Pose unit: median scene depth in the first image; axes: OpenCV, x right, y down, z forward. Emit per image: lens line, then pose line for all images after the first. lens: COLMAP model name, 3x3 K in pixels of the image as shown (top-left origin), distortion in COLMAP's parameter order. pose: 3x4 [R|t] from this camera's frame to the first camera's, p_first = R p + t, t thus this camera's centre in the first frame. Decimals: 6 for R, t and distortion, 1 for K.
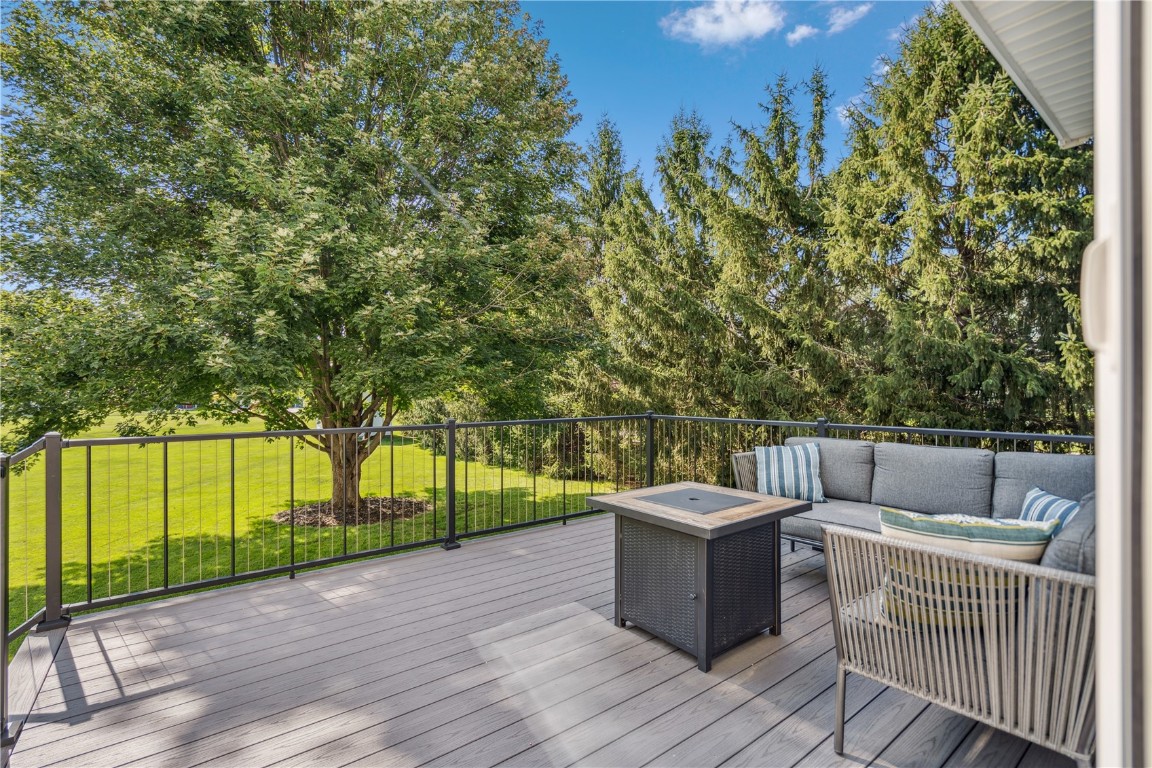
lens RADIAL K [[525.7, 0, 581.5], [0, 525.7, 381.7], [0, 0, 1]] dist [-0.007748, 0.000170]
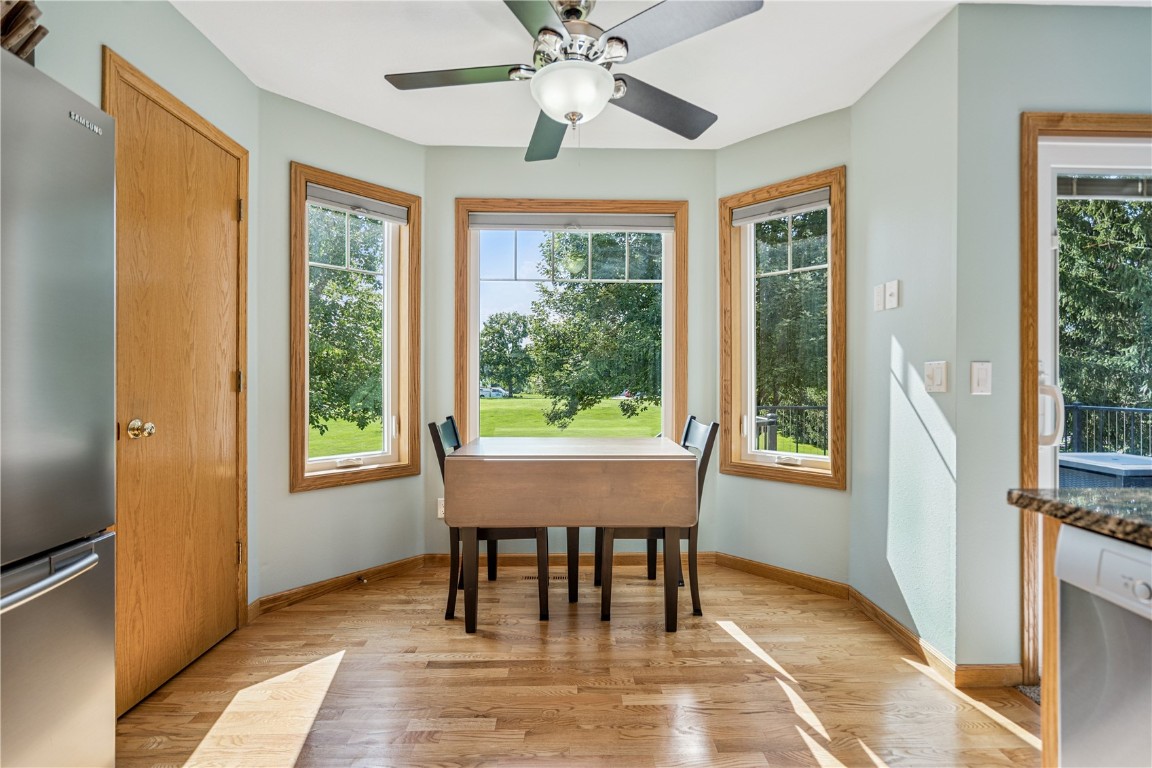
lens RADIAL K [[525.7, 0, 572.8], [0, 525.7, 382.2], [0, 0, 1]] dist [-0.007748, 0.000170]
pose [[0.801490, 0.003902, -0.597995, -0.025625], [0.007745, 0.999827, 0.016906, -0.005695], [0.597957, -0.018182, 0.801322, -0.205907]]
